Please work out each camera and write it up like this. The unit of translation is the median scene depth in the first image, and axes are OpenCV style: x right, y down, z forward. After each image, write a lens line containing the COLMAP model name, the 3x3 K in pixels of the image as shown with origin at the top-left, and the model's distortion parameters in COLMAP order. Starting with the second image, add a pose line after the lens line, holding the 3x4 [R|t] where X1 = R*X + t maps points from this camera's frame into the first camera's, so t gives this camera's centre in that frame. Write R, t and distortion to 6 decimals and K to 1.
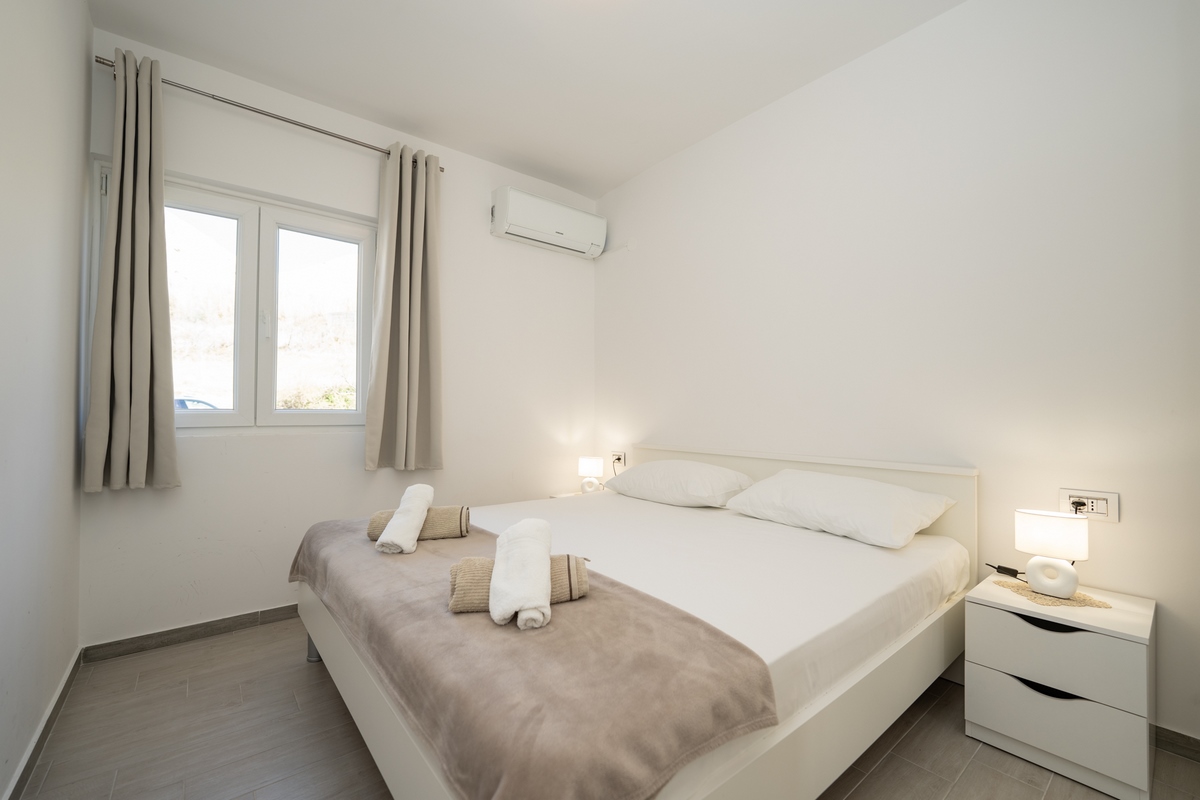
lens RADIAL K [[488.3, 0, 609.0], [0, 488.3, 405.3], [0, 0, 1]] dist [-0.007000, -0.002240]
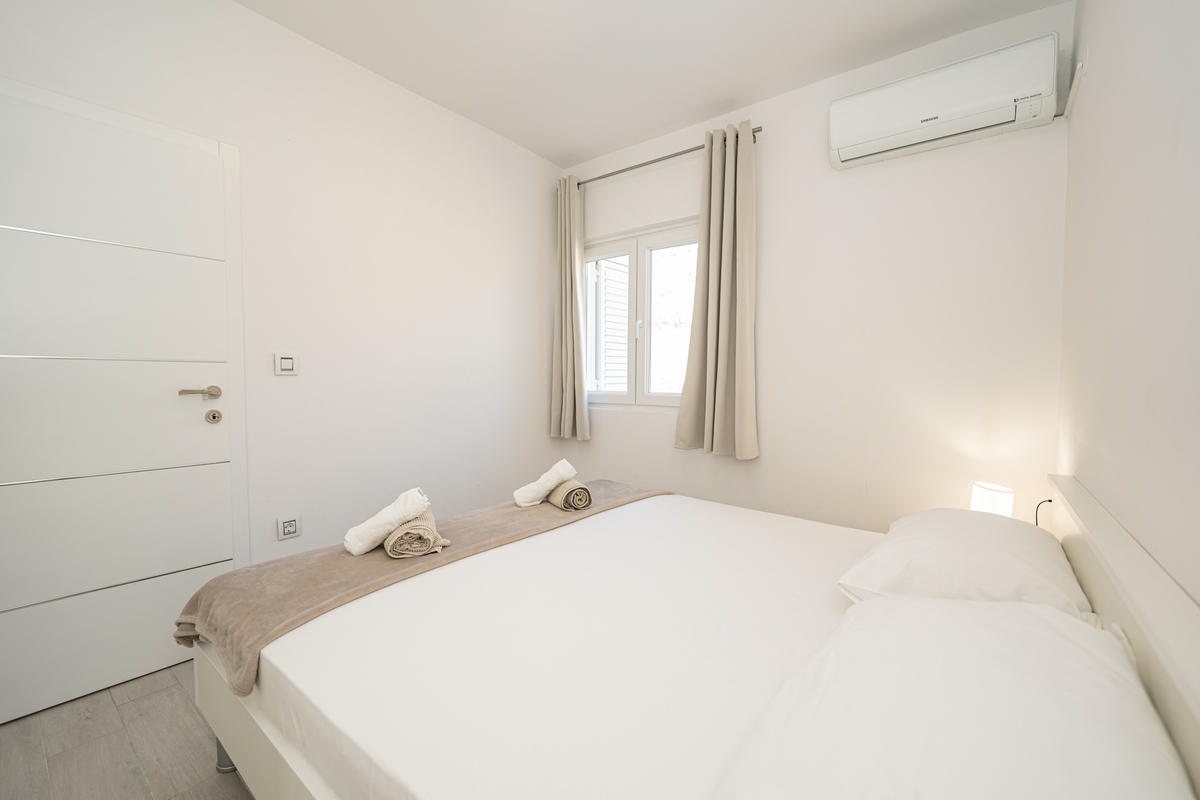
lens RADIAL K [[488.3, 0, 608.0], [0, 488.3, 404.2], [0, 0, 1]] dist [-0.007000, -0.002240]
pose [[0.213104, 0.051810, -0.975655, 0.686915], [0.002013, 0.998568, 0.053467, -0.036290], [0.977027, -0.013358, 0.212694, 0.733839]]
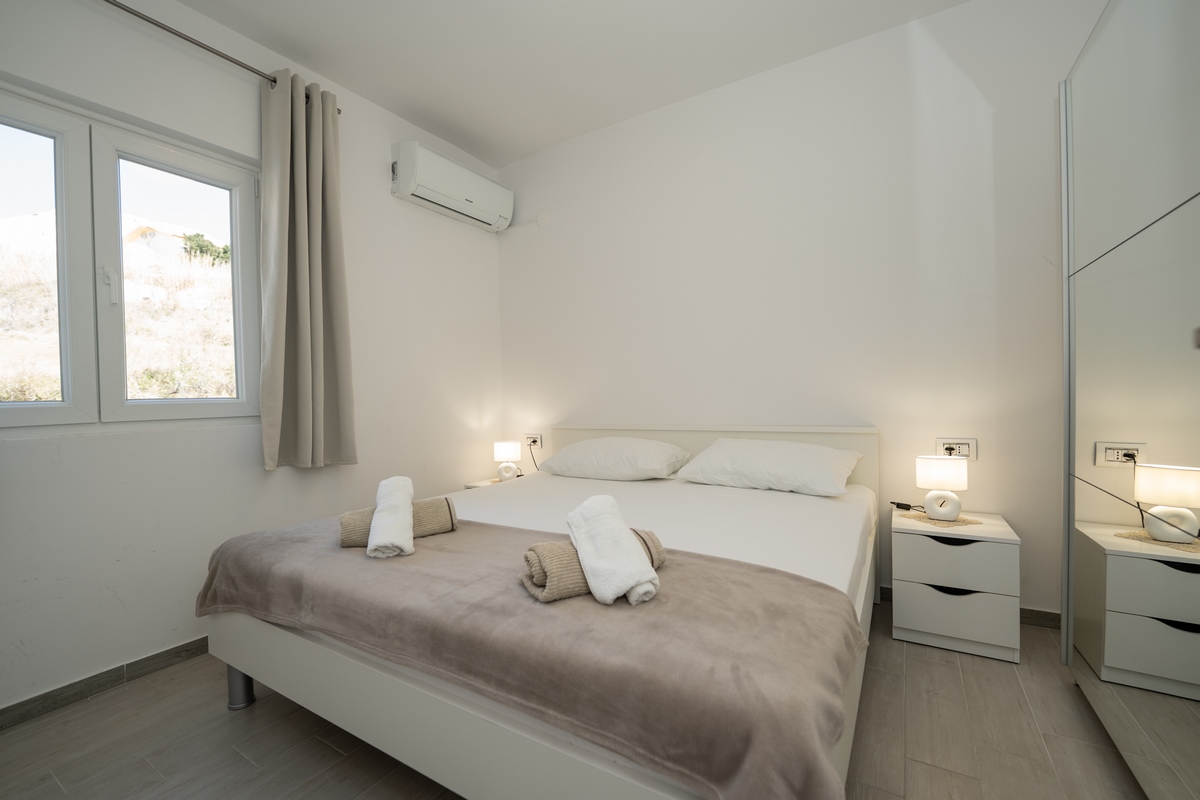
lens RADIAL K [[488.3, 0, 609.7], [0, 488.3, 404.4], [0, 0, 1]] dist [-0.007000, -0.002240]
pose [[0.944499, -0.036025, 0.326533, -0.266113], [0.026482, 0.999084, 0.033624, 0.012255], [-0.327445, -0.023110, 0.944588, 0.051910]]
